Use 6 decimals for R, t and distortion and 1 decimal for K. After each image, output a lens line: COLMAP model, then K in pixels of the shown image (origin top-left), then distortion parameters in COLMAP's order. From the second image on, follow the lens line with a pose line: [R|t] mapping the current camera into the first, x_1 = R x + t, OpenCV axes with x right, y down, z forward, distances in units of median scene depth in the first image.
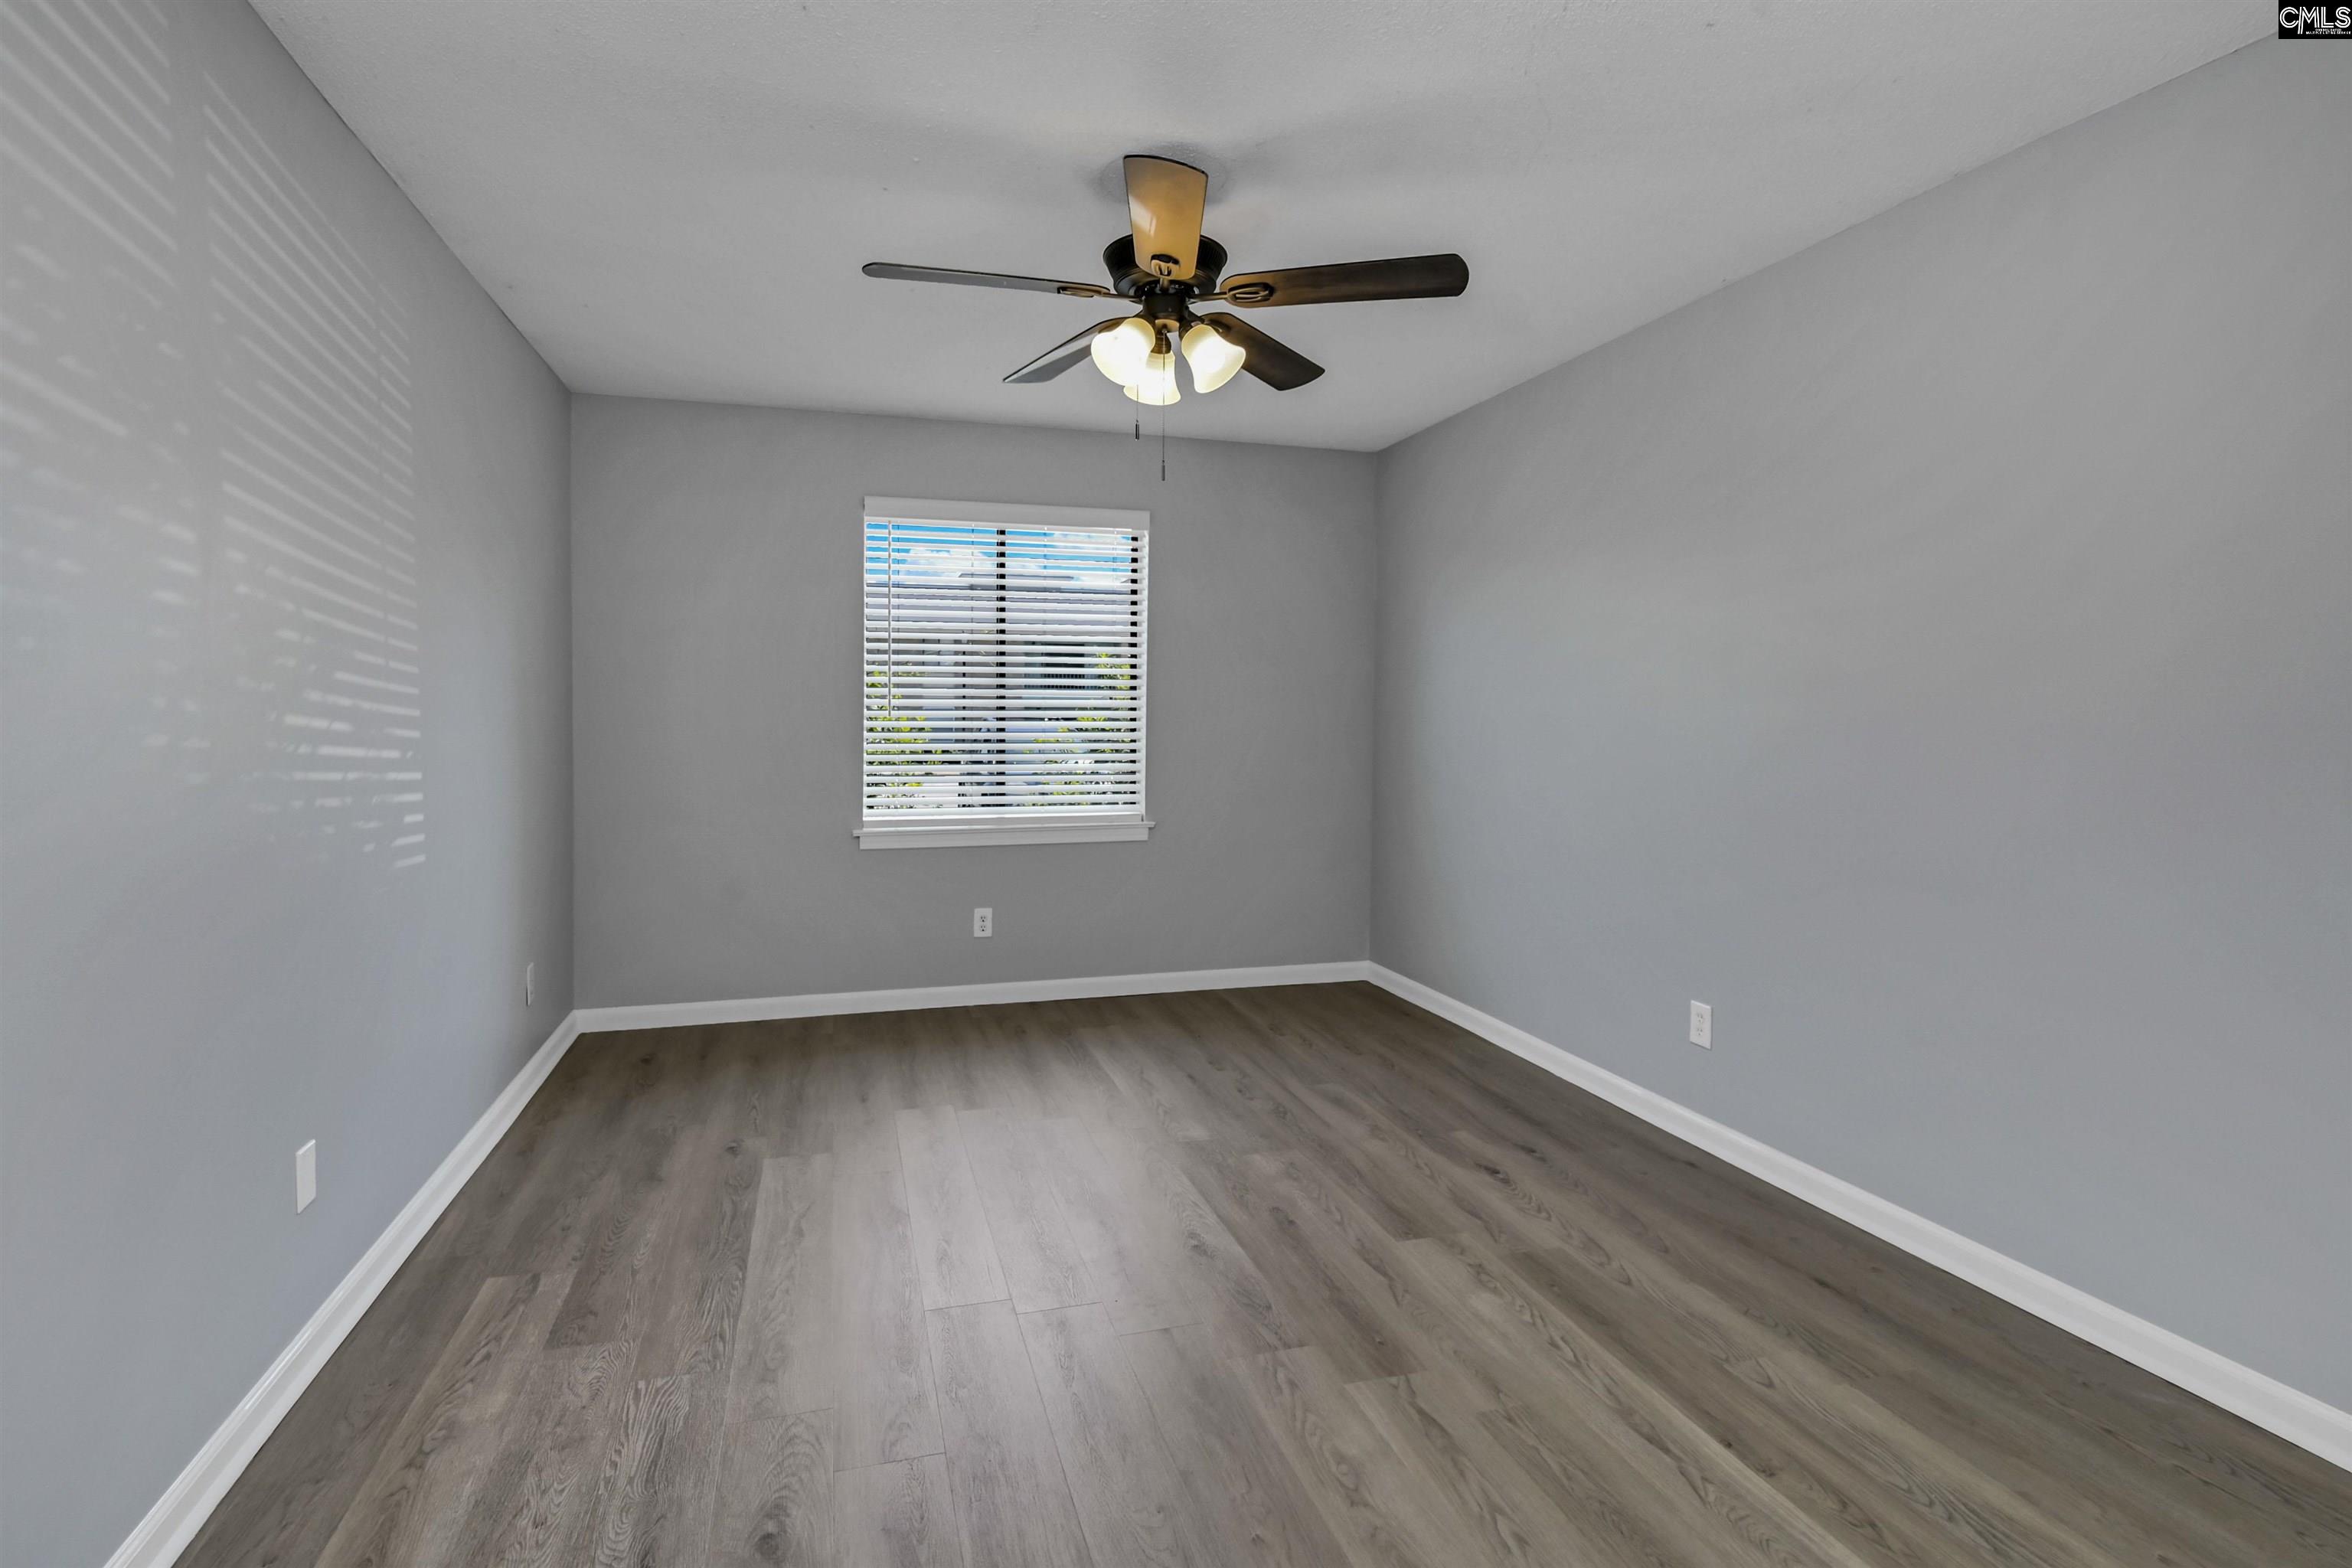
lens RADIAL K [[1204.0, 0, 1186.0], [0, 1204.0, 771.2], [0, 0, 1]] dist [0.001966, -0.011255]
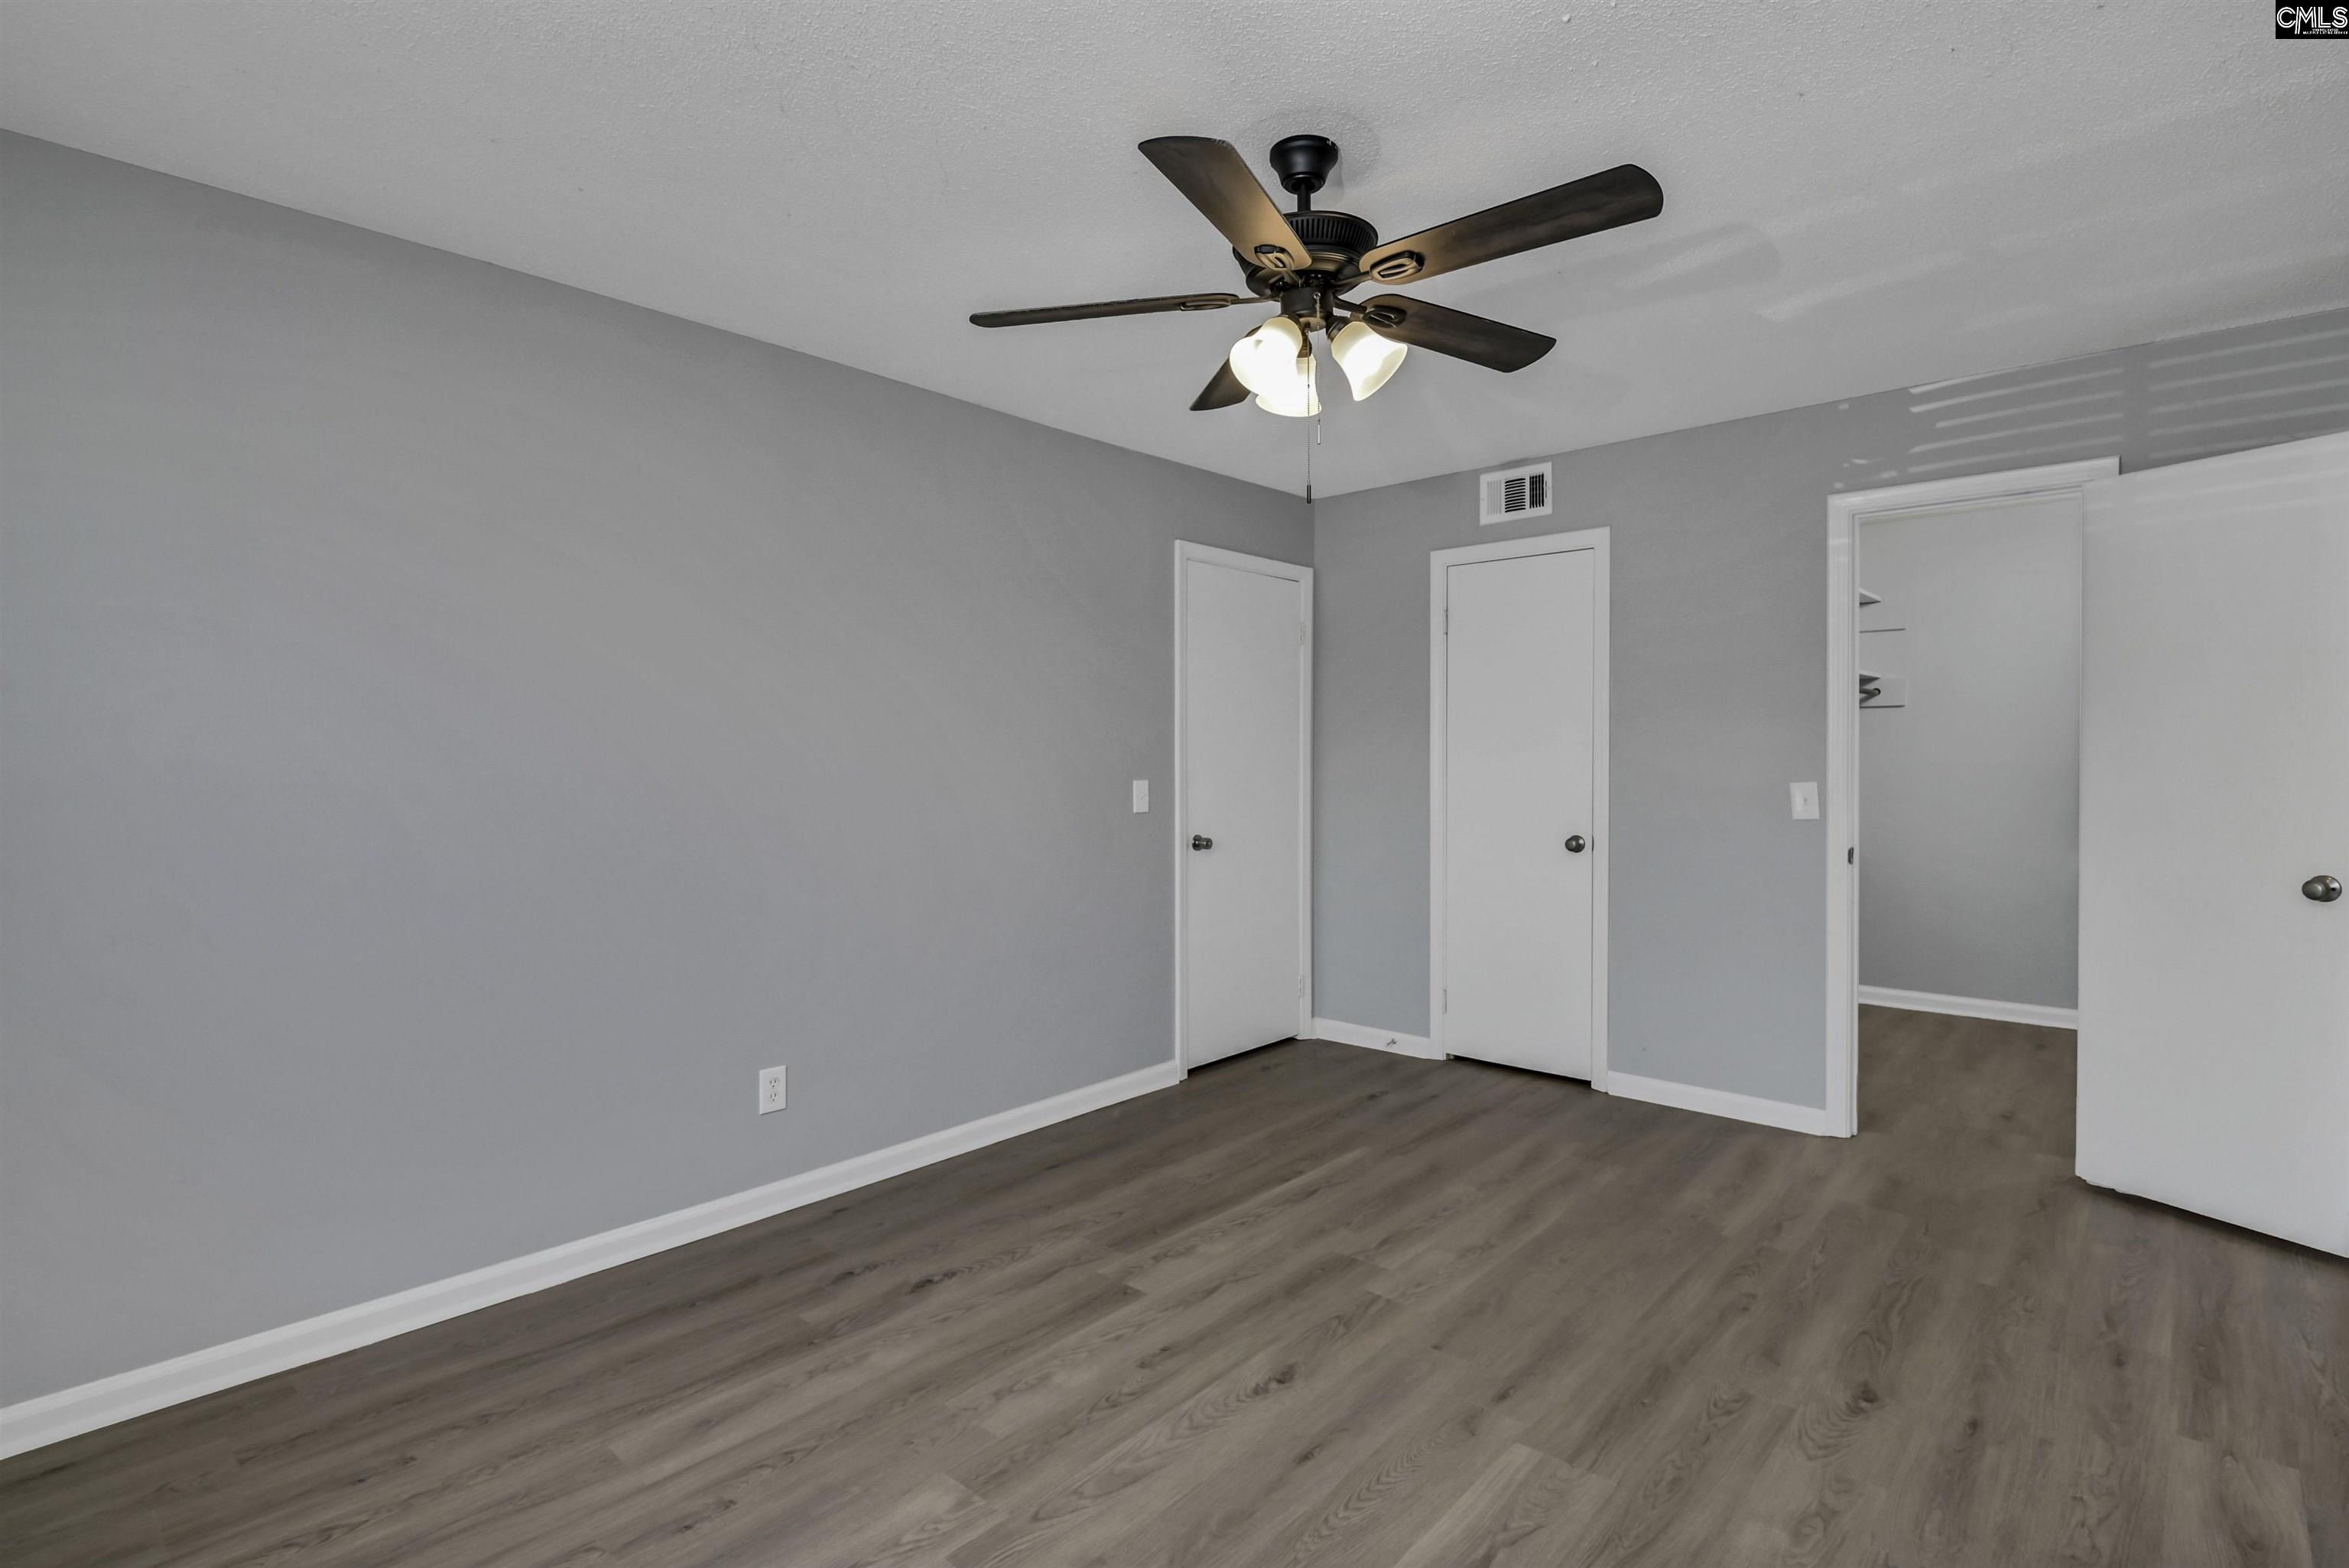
lens RADIAL K [[1202.4, 0, 1184.5], [0, 1202.4, 771.2], [0, 0, 1]] dist [0.001966, -0.011255]
pose [[-0.559562, -0.008760, 0.828742, -0.686431], [0.044713, 0.998169, 0.040741, -0.080263], [-0.827582, 0.059852, -0.558145, 1.571660]]
